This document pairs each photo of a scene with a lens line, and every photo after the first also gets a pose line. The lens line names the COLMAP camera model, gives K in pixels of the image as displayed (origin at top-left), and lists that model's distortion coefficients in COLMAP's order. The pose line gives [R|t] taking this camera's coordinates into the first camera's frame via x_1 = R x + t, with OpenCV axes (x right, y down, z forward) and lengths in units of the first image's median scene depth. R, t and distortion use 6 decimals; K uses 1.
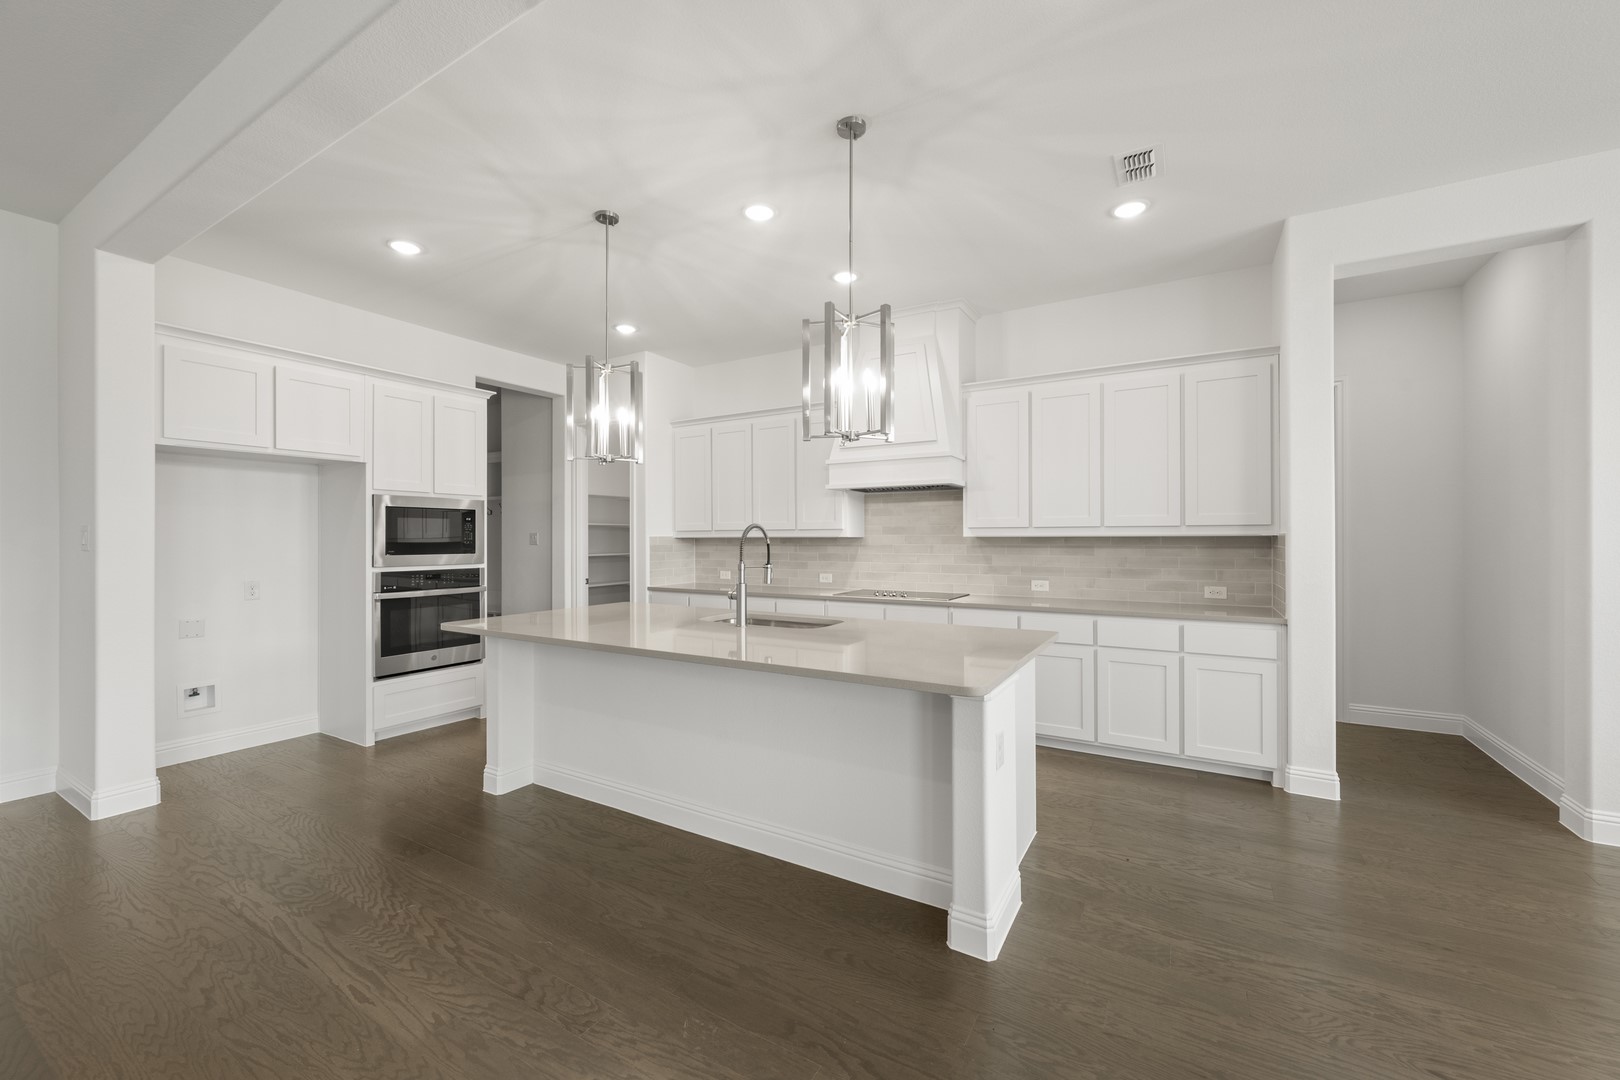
lens RADIAL K [[636.1, 0, 813.0], [0, 636.1, 535.8], [0, 0, 1]] dist [0.001461, -0.000050]
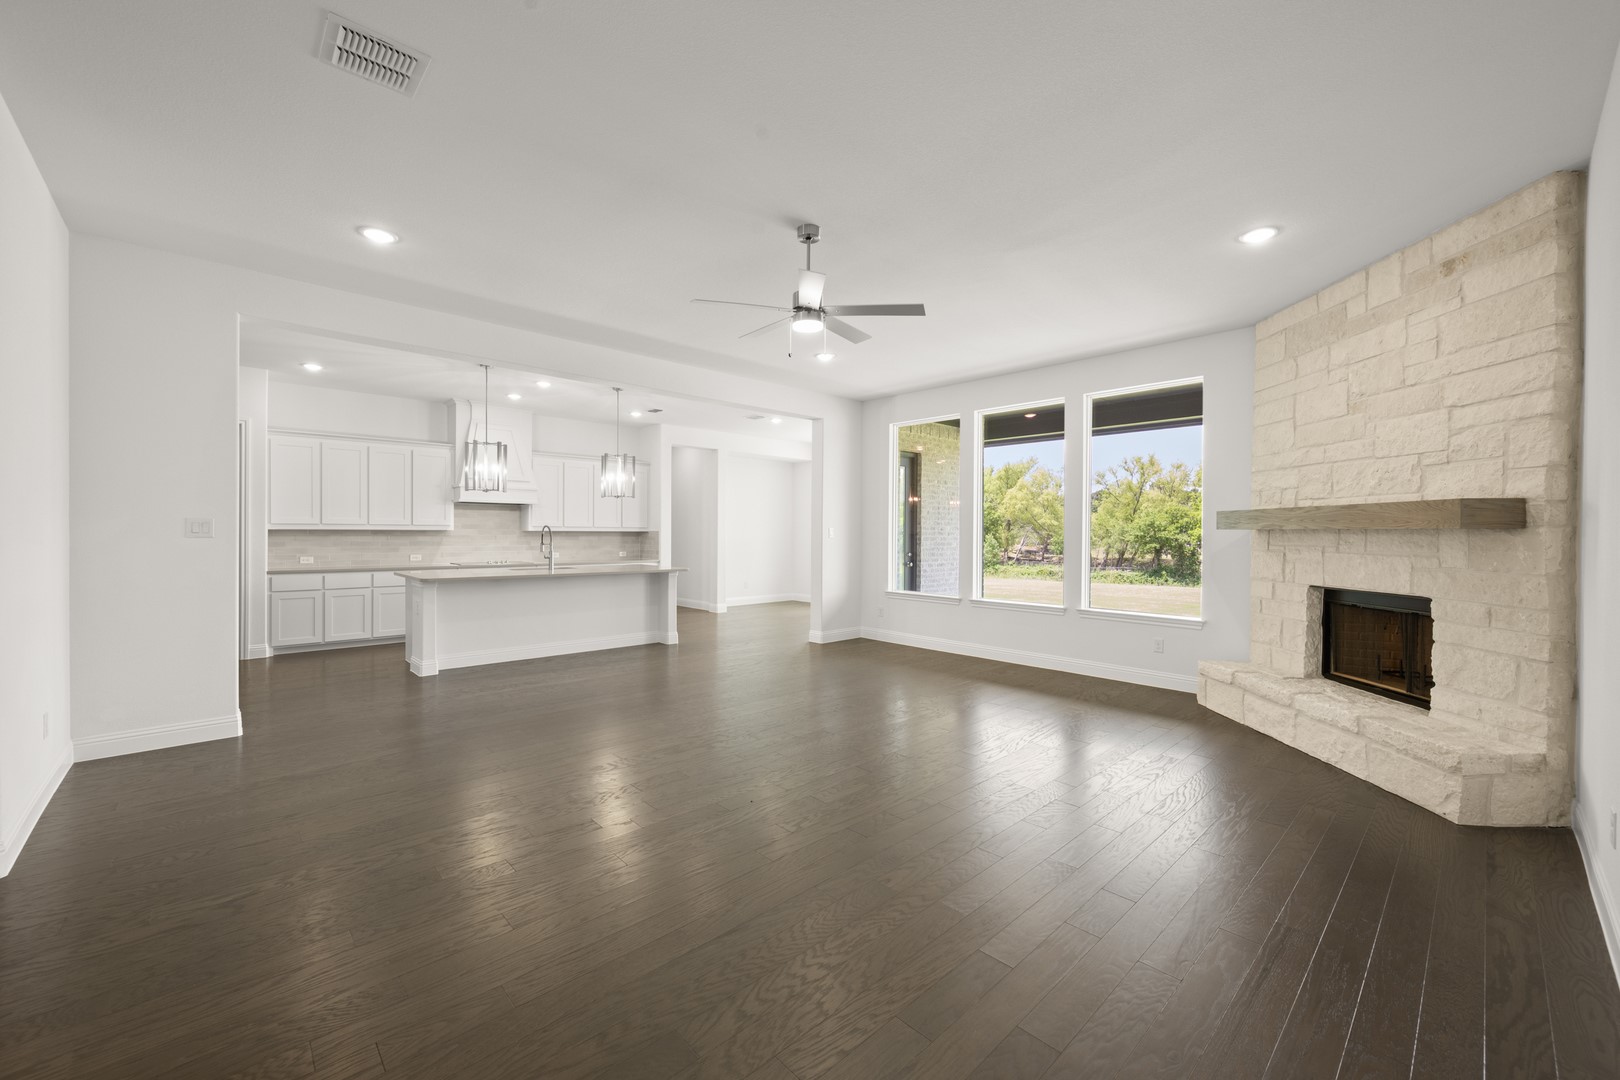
lens RADIAL K [[636.1, 0, 807.1], [0, 636.1, 536.5], [0, 0, 1]] dist [0.001461, -0.000050]
pose [[0.286426, -0.000684, 0.958102, -1.482167], [-0.009595, 0.999948, 0.003582, 0.004061], [-0.958054, -0.010219, 0.286404, -0.389367]]
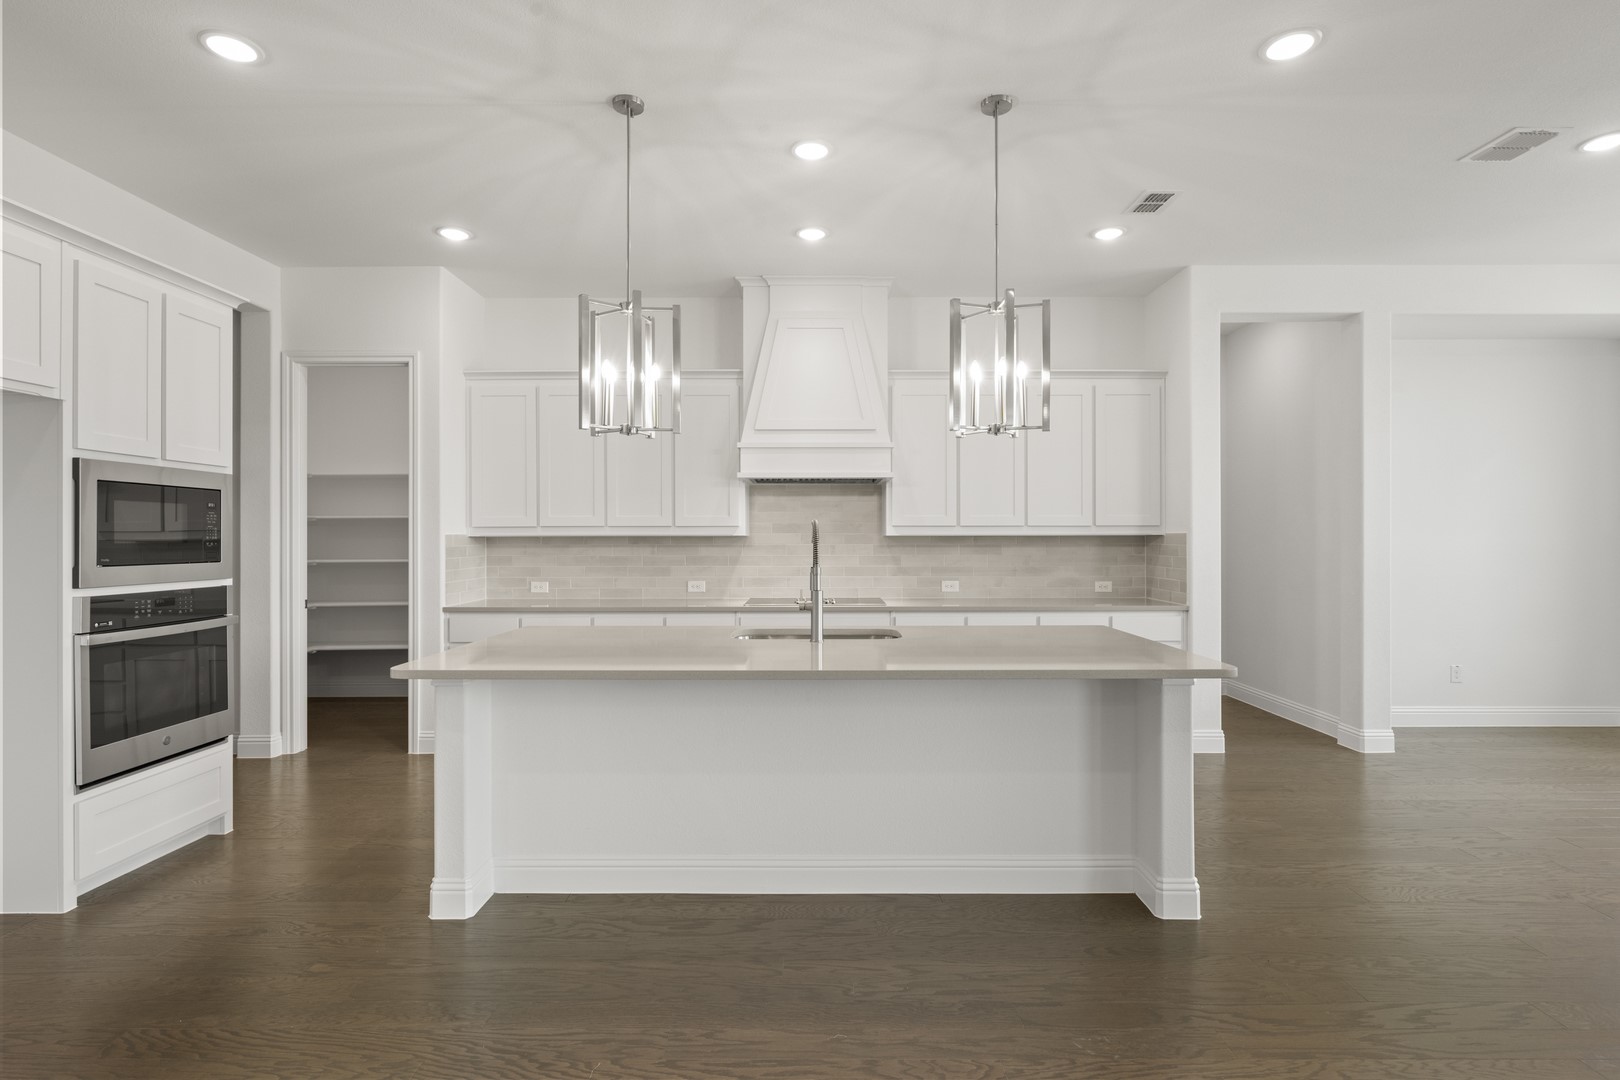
lens RADIAL K [[789.0, 0, 816.3], [0, 789.0, 534.4], [0, 0, 1]] dist [0.000446, 0.000293]
pose [[0.861291, 0.002551, 0.508106, -0.467163], [-0.002456, 0.999997, -0.000858, 0.000887], [-0.508106, -0.000509, 0.861294, 0.073213]]
